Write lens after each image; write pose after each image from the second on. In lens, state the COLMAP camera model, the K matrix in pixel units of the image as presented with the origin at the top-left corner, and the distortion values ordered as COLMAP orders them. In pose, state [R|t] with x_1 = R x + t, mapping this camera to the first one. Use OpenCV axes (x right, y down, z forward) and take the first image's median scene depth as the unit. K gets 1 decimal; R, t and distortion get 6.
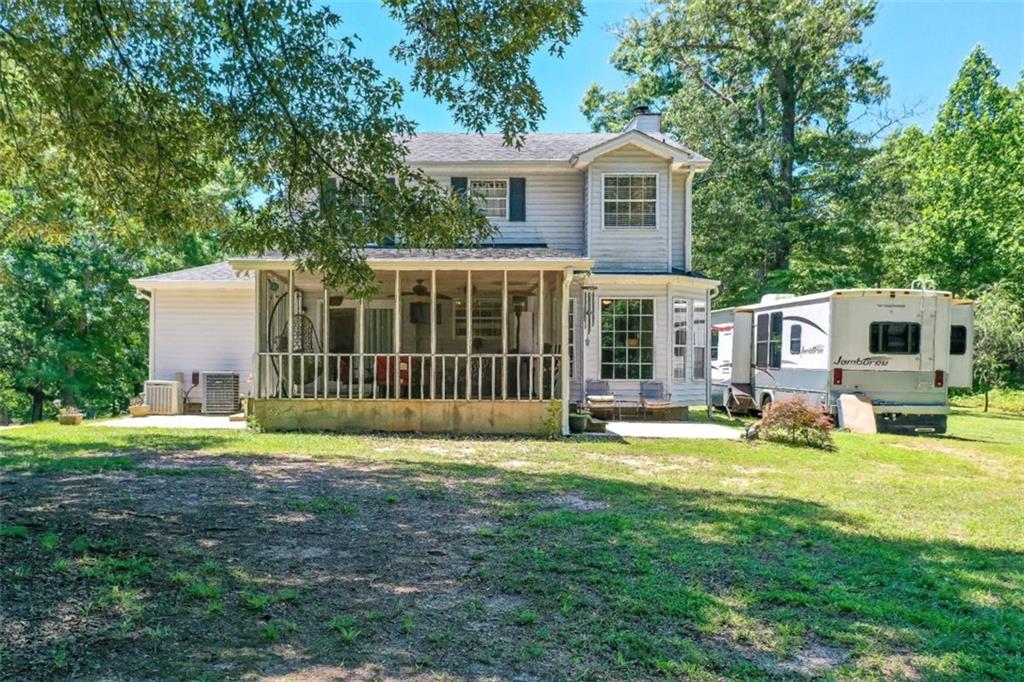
lens RADIAL K [[959.3, 0, 512.0], [0, 959.3, 341.0], [0, 0, 1]] dist [0.004506, -0.001273]
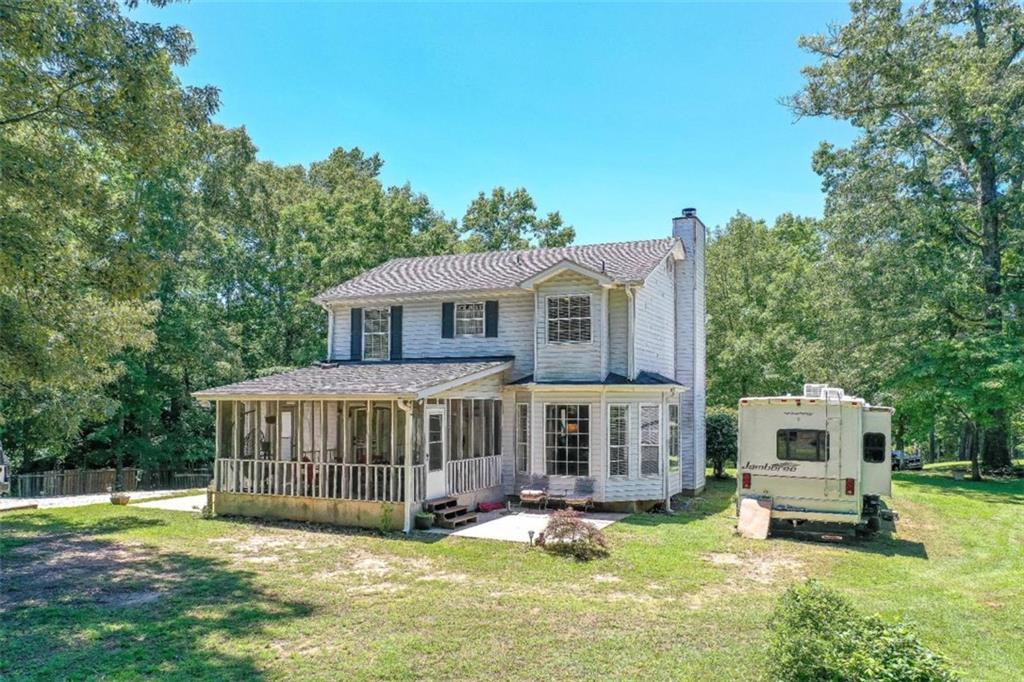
lens RADIAL K [[959.3, 0, 512.0], [0, 959.3, 341.0], [0, 0, 1]] dist [0.004506, -0.001273]
pose [[0.898454, -0.025396, -0.438333, 0.570010], [0.010141, 0.999260, -0.037108, -0.078867], [0.438951, 0.028895, 0.898046, -0.057717]]
